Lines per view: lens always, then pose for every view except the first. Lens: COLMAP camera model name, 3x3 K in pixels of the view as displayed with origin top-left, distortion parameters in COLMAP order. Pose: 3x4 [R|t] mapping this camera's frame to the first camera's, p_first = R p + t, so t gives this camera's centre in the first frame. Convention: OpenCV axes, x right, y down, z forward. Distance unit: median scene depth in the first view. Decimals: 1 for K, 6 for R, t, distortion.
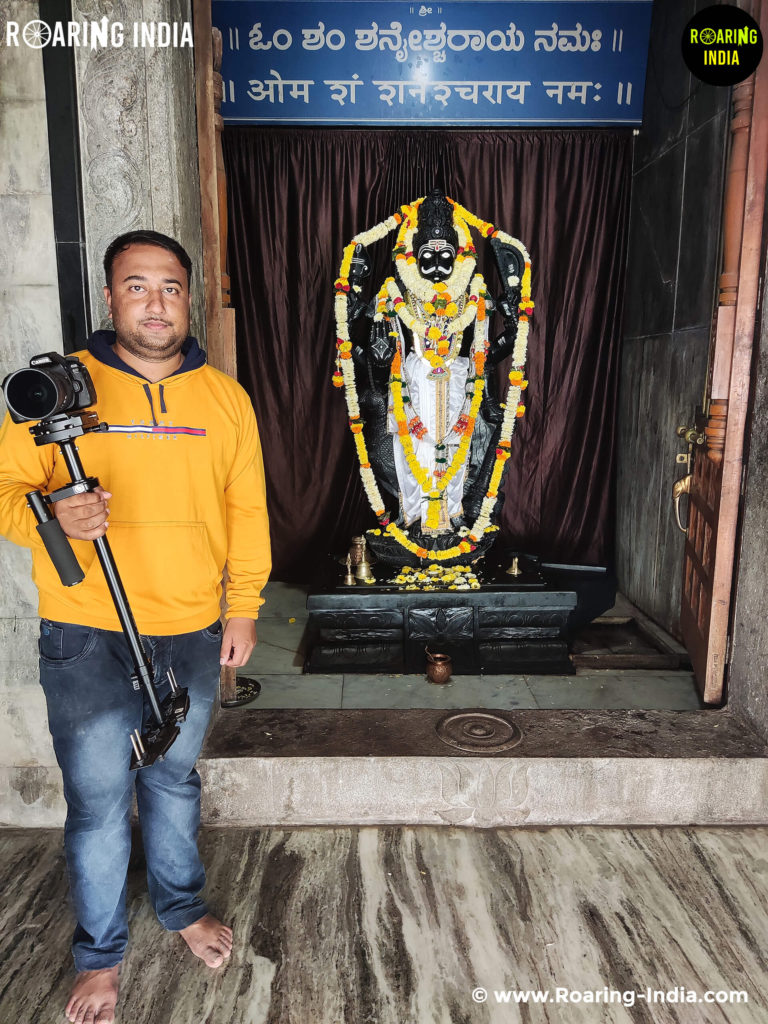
lens RADIAL K [[774.8, 0, 383.3], [0, 774.8, 514.1], [0, 0, 1]] dist [0.104498, -0.147465]
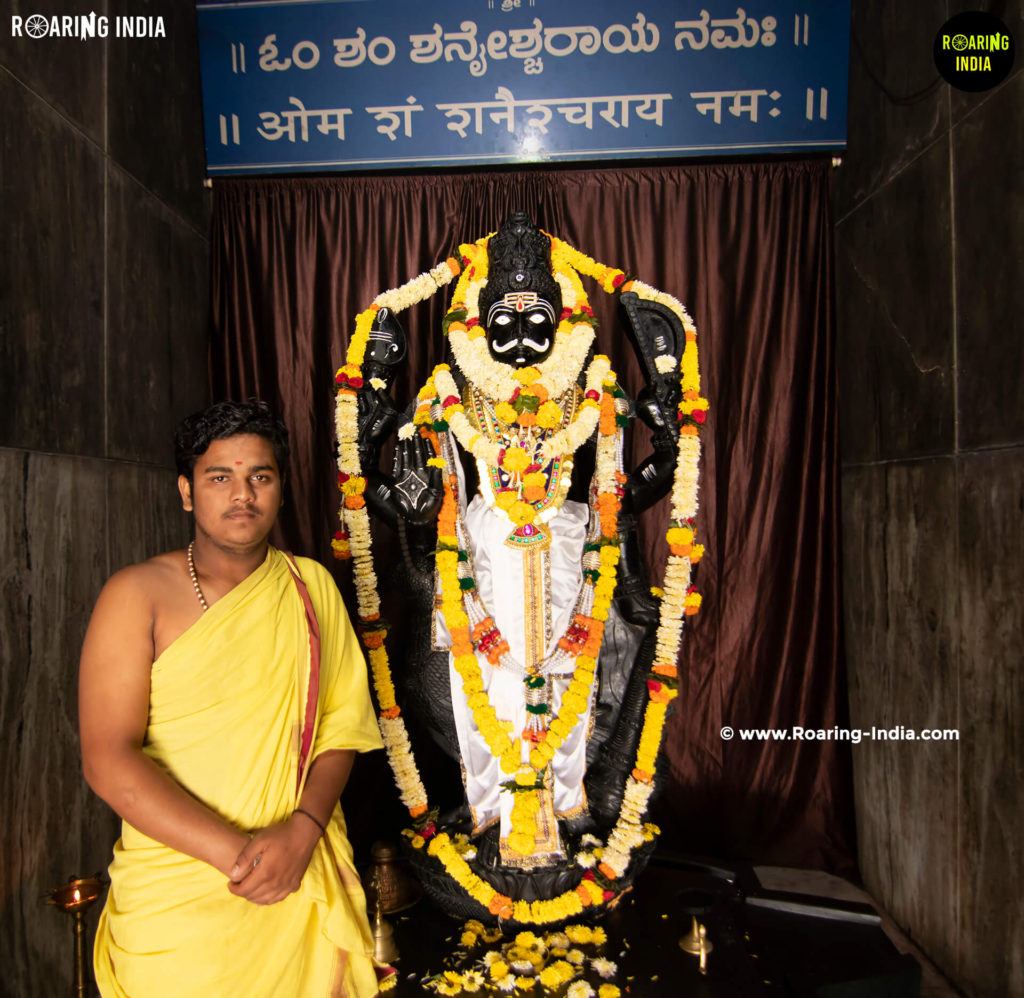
lens RADIAL K [[772.4, 0, 468.4], [0, 772.4, 500.8], [0, 0, 1]] dist [-0.001392, -0.018284]
pose [[0.997418, -0.013868, -0.070463, 0.066914], [0.001099, 0.984011, -0.178104, -0.110872], [0.071806, 0.177567, 0.981485, 0.486696]]
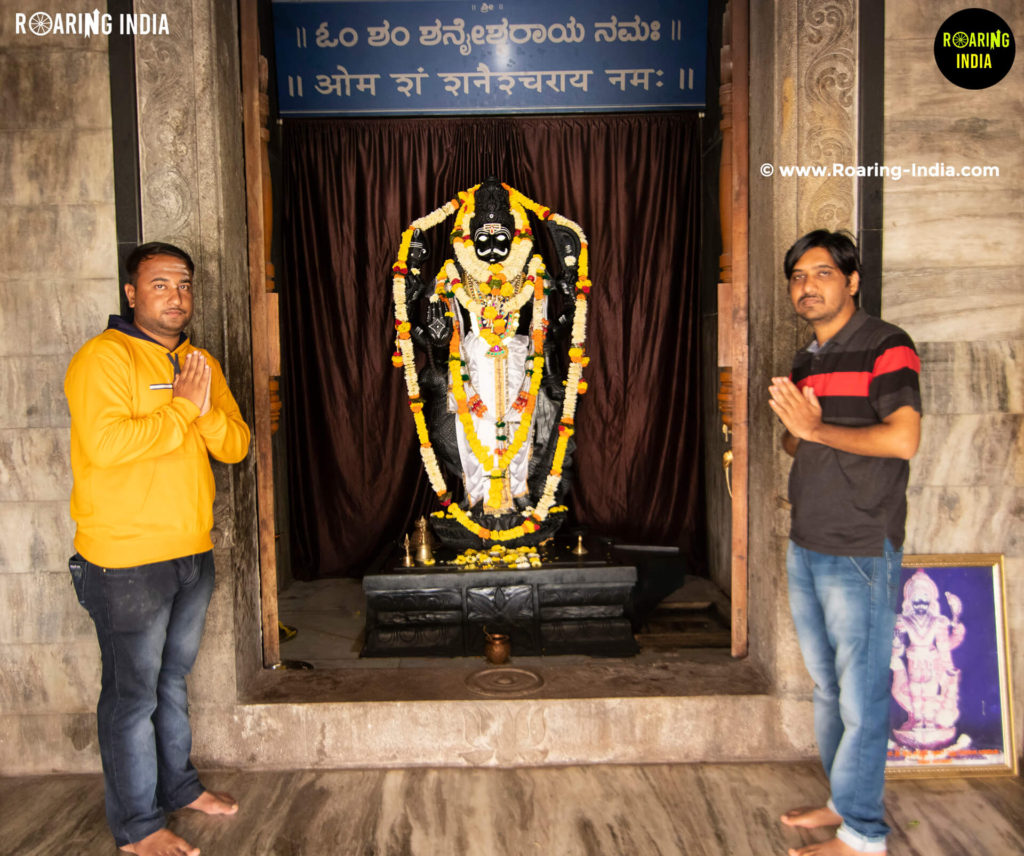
lens RADIAL K [[944.3, 0, 503.3], [0, 944.3, 428.1], [0, 0, 1]] dist [0.007736, 0.000000]
pose [[0.999757, -0.019805, -0.009648, 0.087827], [0.018610, 0.993622, -0.111216, 0.050872], [0.011789, 0.111009, 0.993749, -0.190395]]
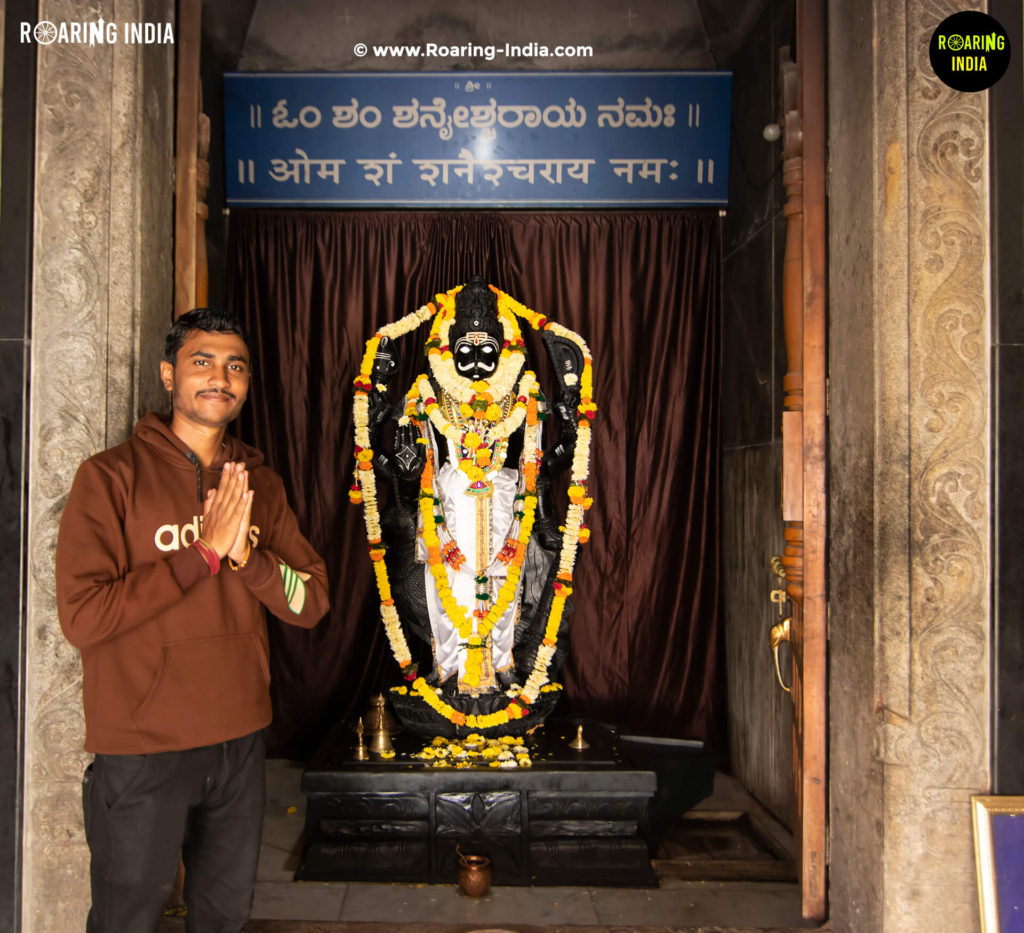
lens RADIAL K [[1027.7, 0, 437.5], [0, 1027.7, 463.6], [0, 0, 1]] dist [0.010447, 0.000000]
pose [[0.999514, 0.004271, -0.030874, 0.059909], [-0.010513, 0.978711, -0.204971, 0.012452], [0.029341, 0.205196, 0.978281, -0.046544]]
